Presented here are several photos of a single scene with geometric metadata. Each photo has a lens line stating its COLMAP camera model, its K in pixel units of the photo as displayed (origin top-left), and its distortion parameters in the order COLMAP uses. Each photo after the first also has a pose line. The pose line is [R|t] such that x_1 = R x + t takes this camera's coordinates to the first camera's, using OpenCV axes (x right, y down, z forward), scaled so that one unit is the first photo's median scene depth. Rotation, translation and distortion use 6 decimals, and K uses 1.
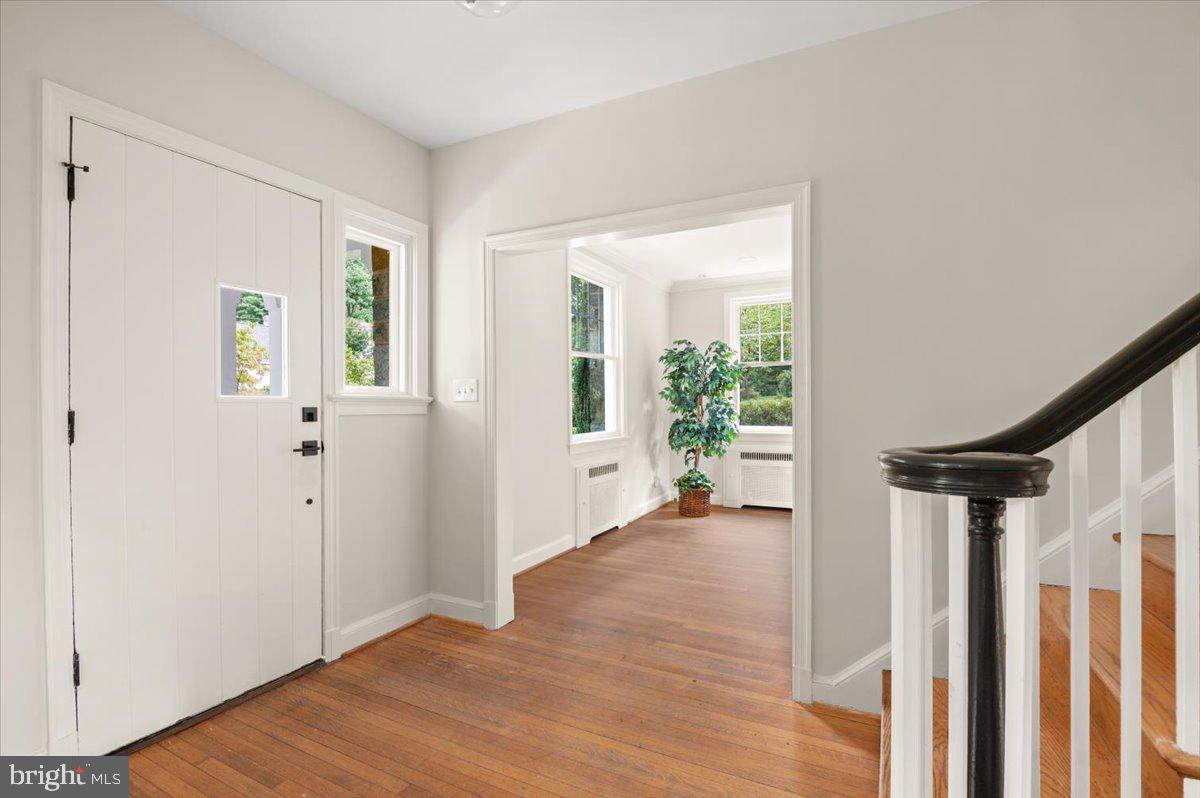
lens RADIAL K [[559.6, 0, 595.8], [0, 559.6, 401.7], [0, 0, 1]] dist [-0.001253, -0.009664]
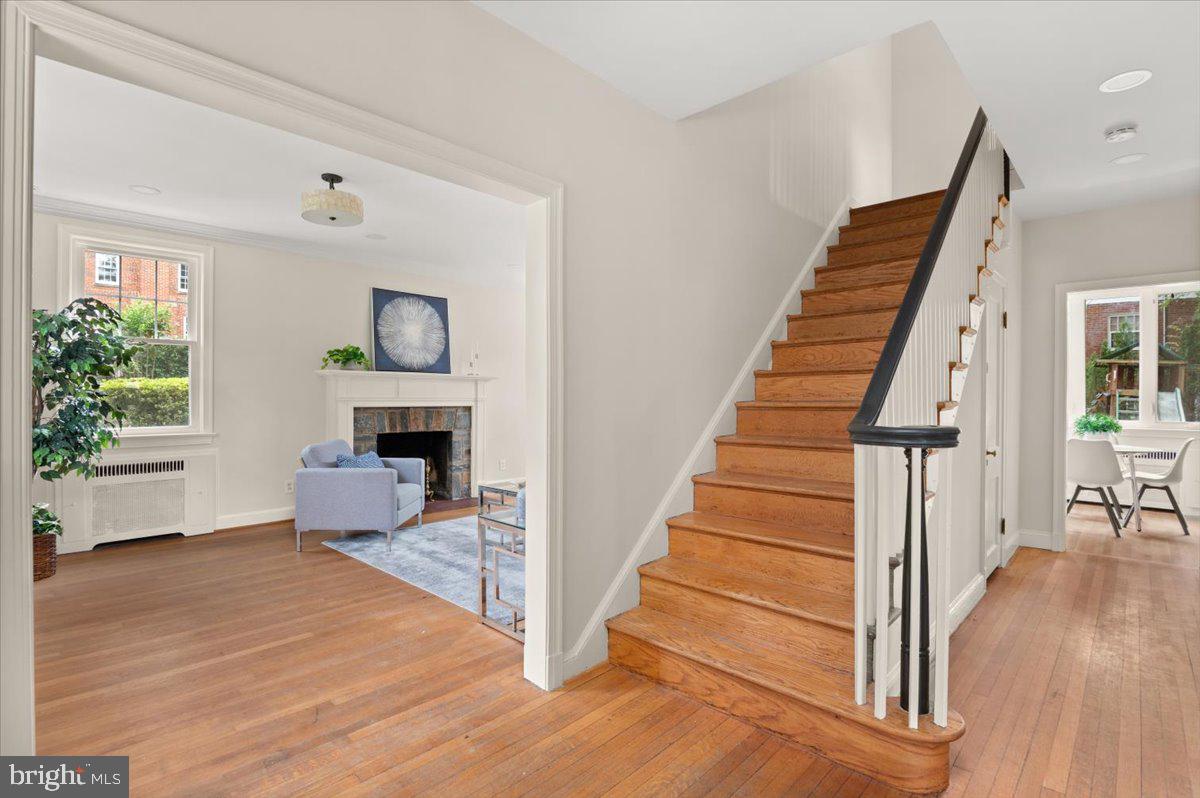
lens RADIAL K [[557.5, 0, 600.0], [0, 557.5, 399.0], [0, 0, 1]] dist [0.028083, -0.020190]
pose [[0.289247, 0.005396, 0.957239, -0.534193], [-0.013020, 0.999914, -0.001703, 0.004289], [-0.957166, -0.011971, 0.289292, 0.558840]]
